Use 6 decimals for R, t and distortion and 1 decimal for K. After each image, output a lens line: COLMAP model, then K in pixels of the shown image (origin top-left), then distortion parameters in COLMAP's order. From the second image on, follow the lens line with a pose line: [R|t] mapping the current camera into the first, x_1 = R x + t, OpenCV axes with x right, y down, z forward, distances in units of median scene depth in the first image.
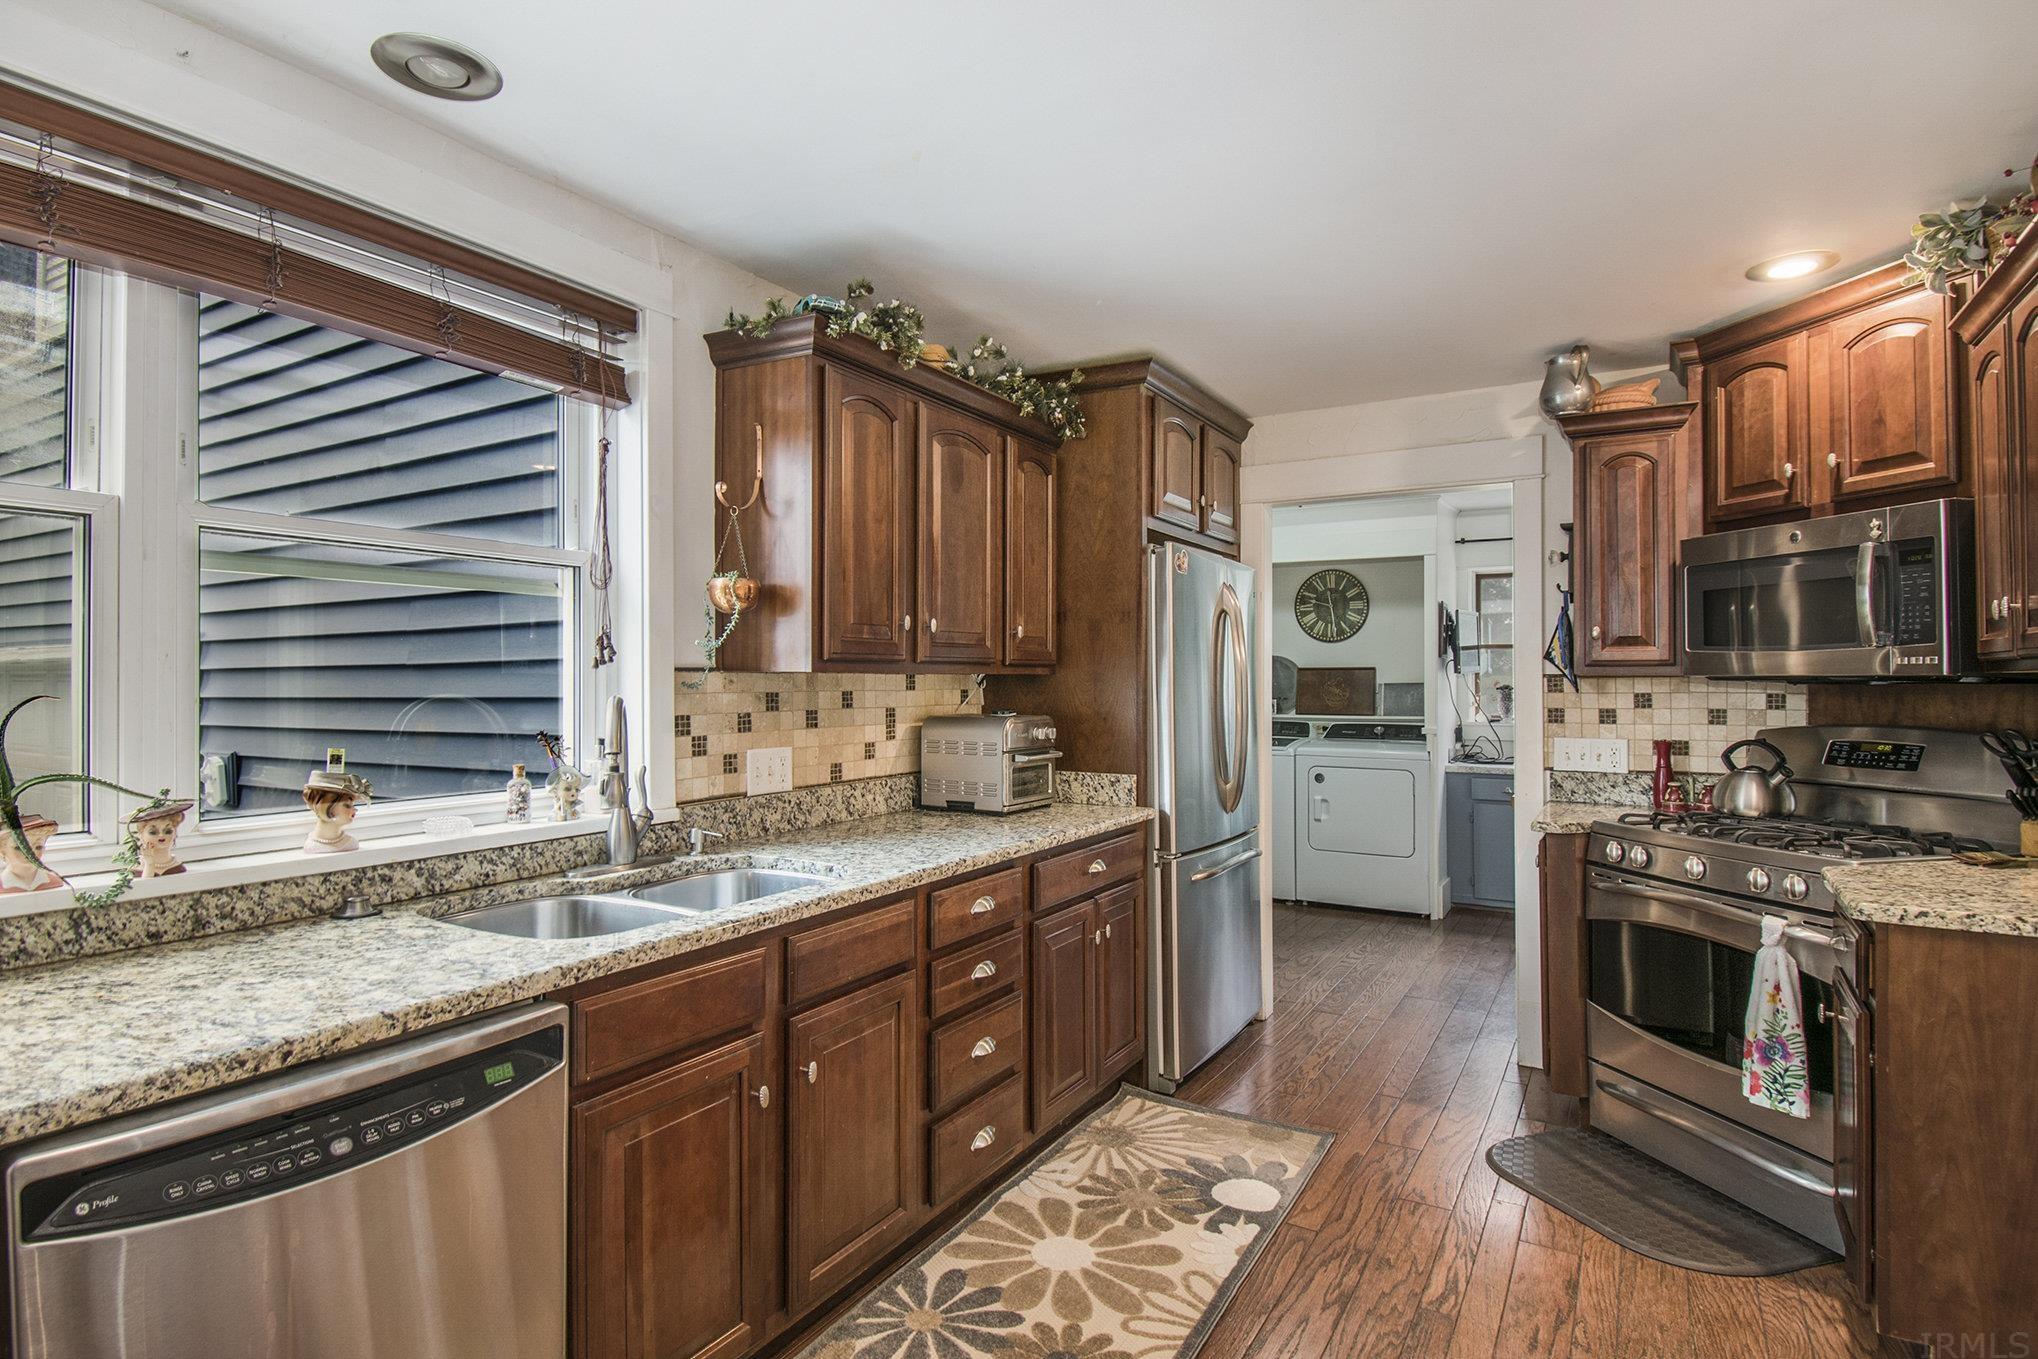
lens RADIAL K [[1062.2, 0, 1015.0], [0, 1062.2, 667.8], [0, 0, 1]] dist [0.000563, 0.000065]
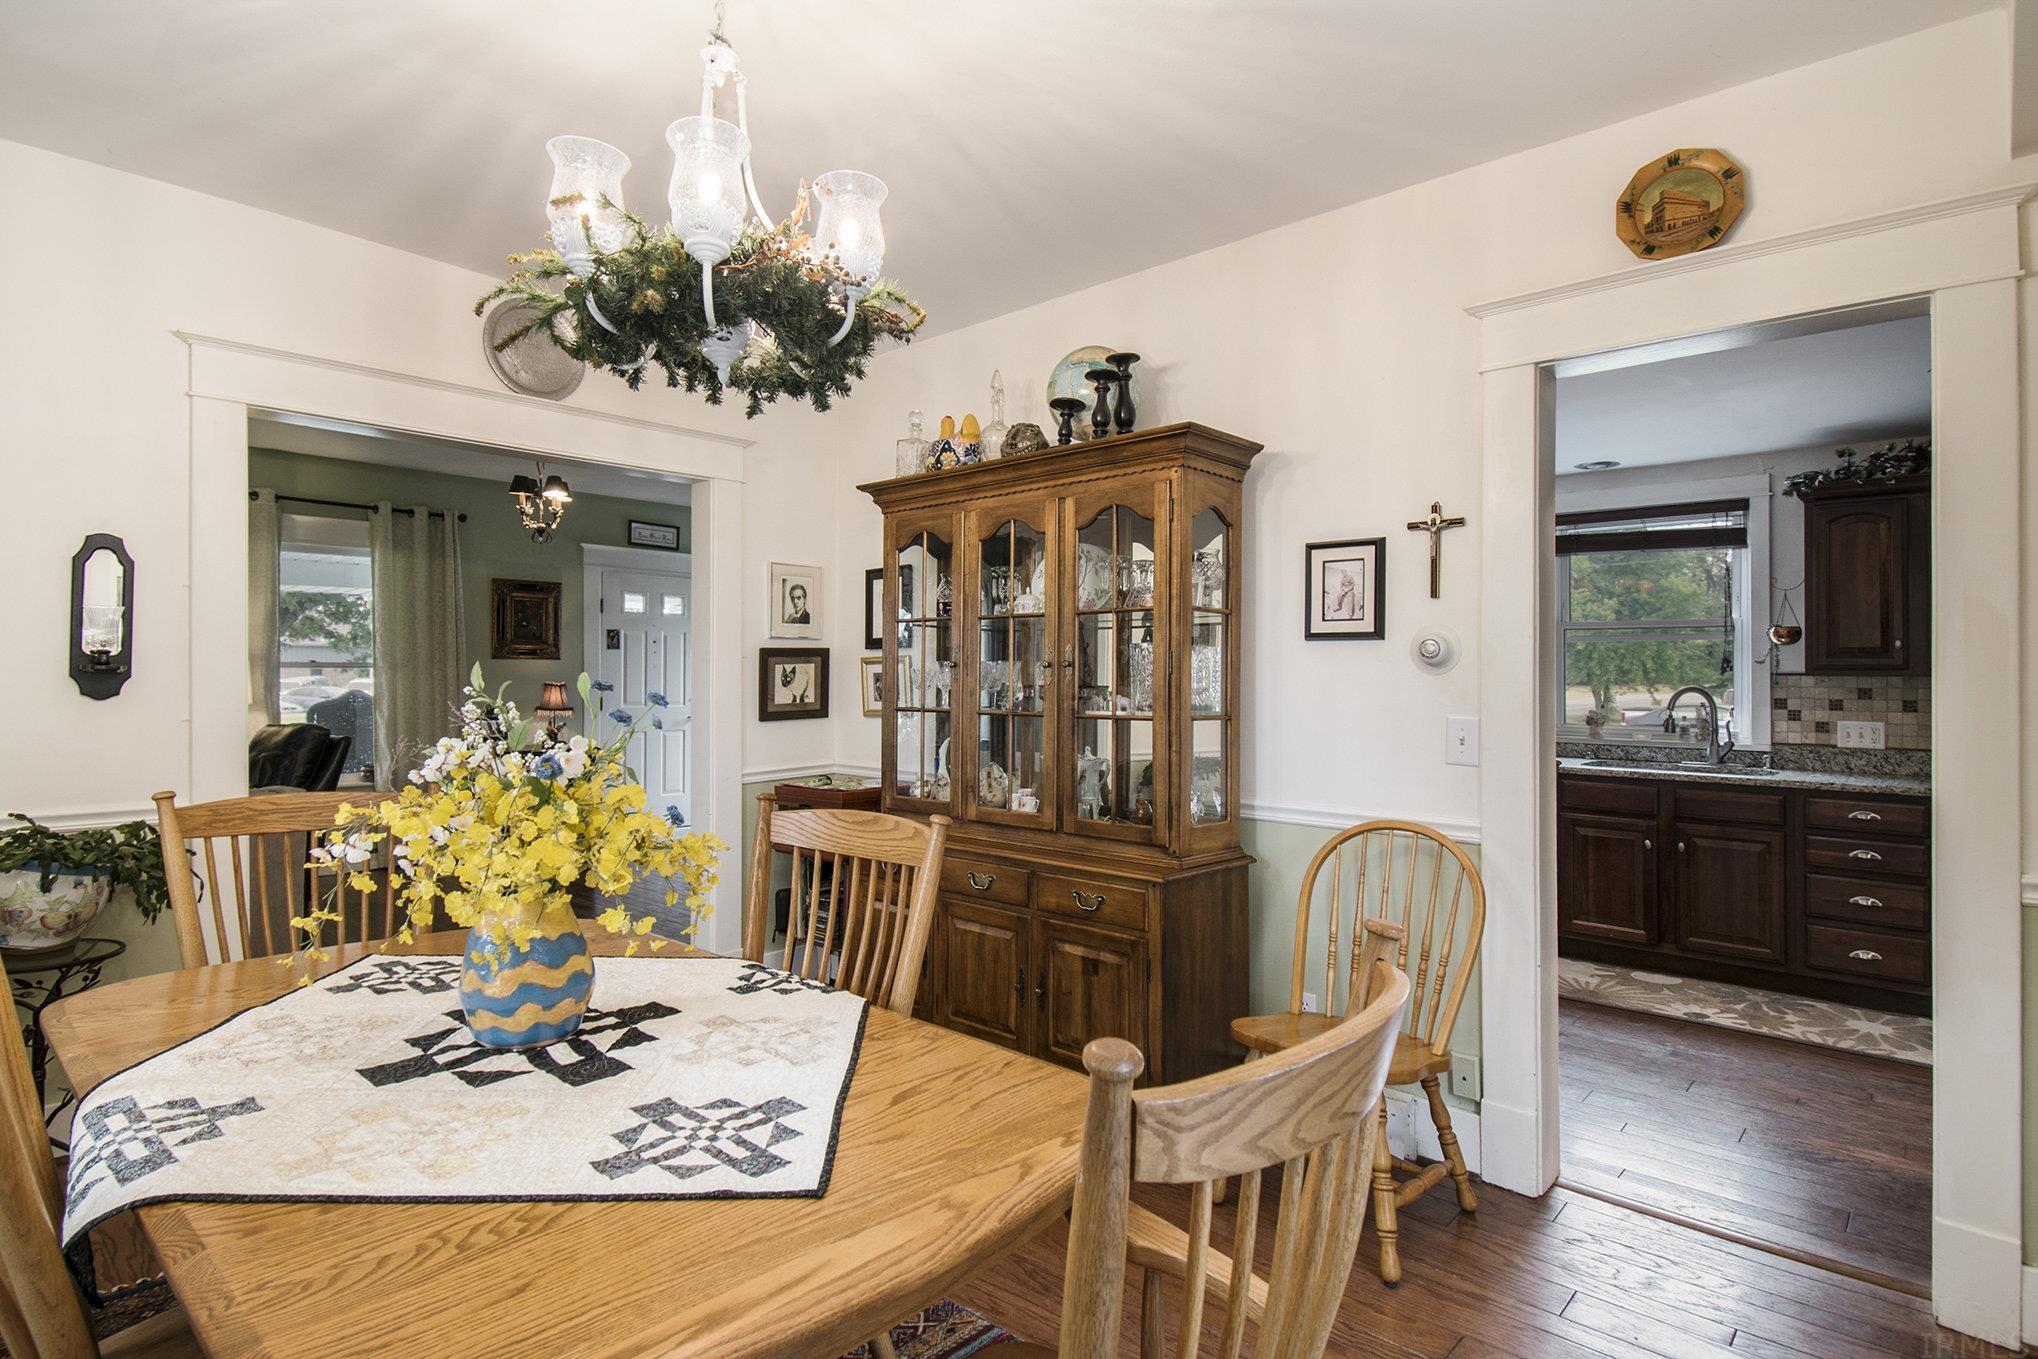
lens RADIAL K [[1065.7, 0, 995.0], [0, 1065.7, 688.0], [0, 0, 1]] dist [0.000294, -0.000183]
pose [[-0.215392, 0.009837, -0.976478, 1.848316], [-0.002369, 0.999941, 0.010596, 0.008438], [0.976525, 0.004595, -0.215356, 0.024822]]
